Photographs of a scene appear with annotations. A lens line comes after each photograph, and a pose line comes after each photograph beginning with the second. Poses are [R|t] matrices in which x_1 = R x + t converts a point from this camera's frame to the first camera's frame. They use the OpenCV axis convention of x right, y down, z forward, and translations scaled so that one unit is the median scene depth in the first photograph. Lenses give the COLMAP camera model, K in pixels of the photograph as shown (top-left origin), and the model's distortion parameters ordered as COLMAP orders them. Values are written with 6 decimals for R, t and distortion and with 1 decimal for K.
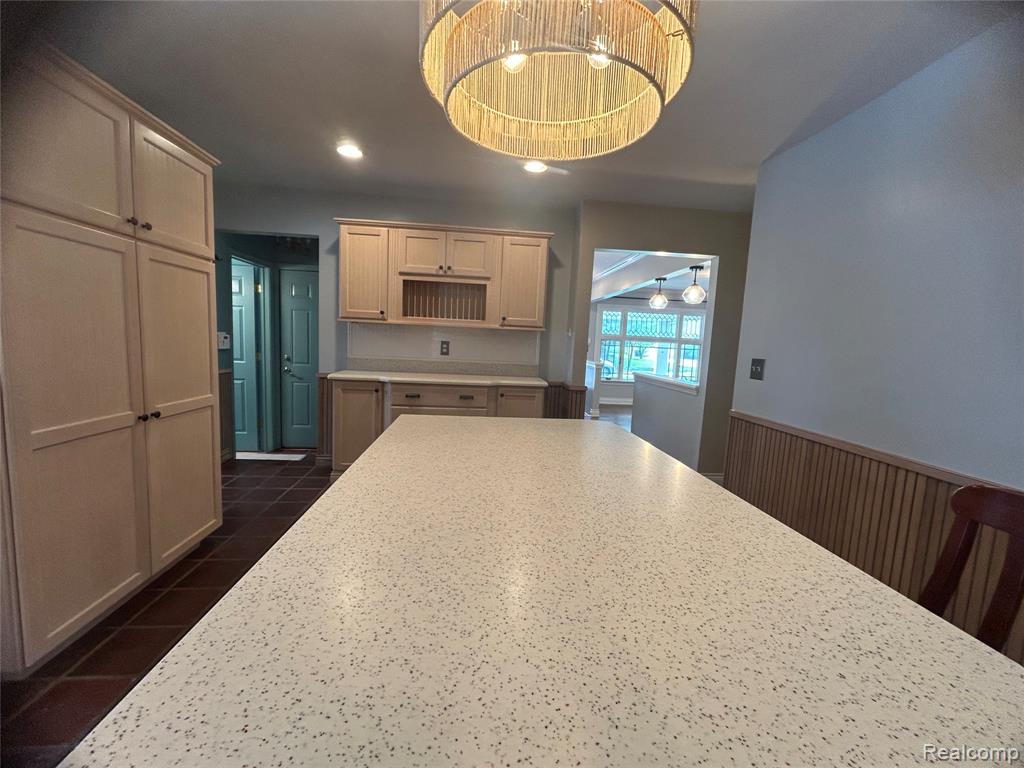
lens RADIAL K [[412.8, 0, 506.6], [0, 412.8, 383.0], [0, 0, 1]] dist [-0.000168, 0.000028]
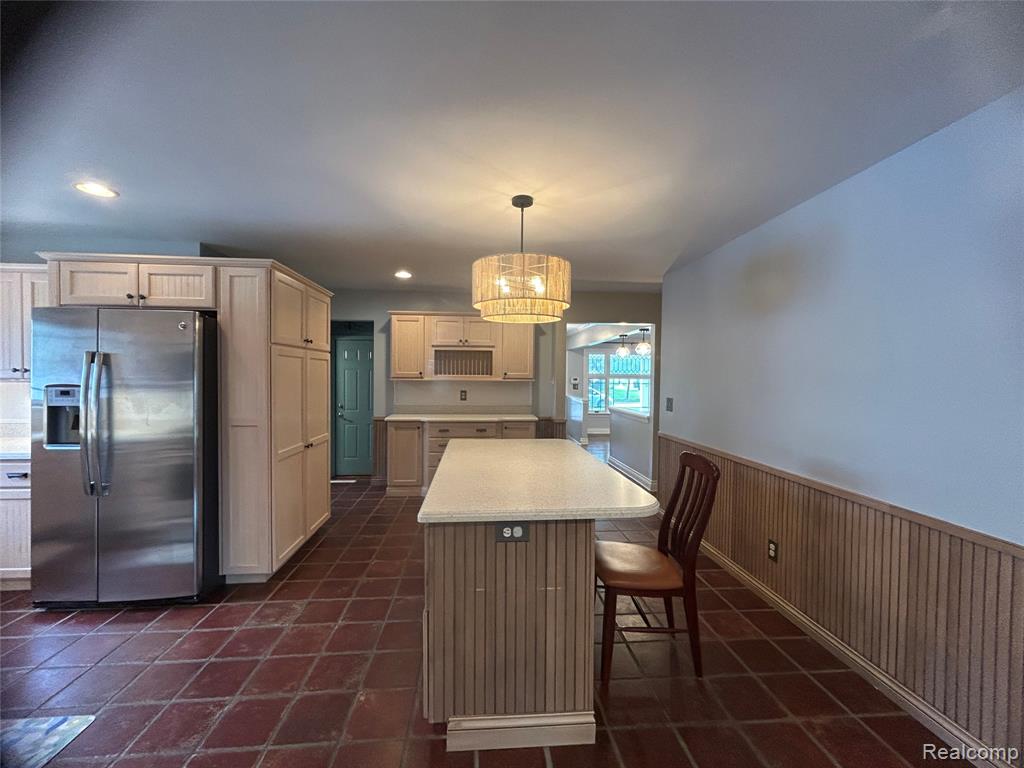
lens RADIAL K [[412.8, 0, 506.6], [0, 412.8, 383.0], [0, 0, 1]] dist [-0.000168, 0.000028]
pose [[0.999315, -0.036914, -0.002449, 0.000055], [0.036571, 0.995690, -0.085234, -0.003128], [0.005585, 0.085086, 0.996358, -0.418104]]
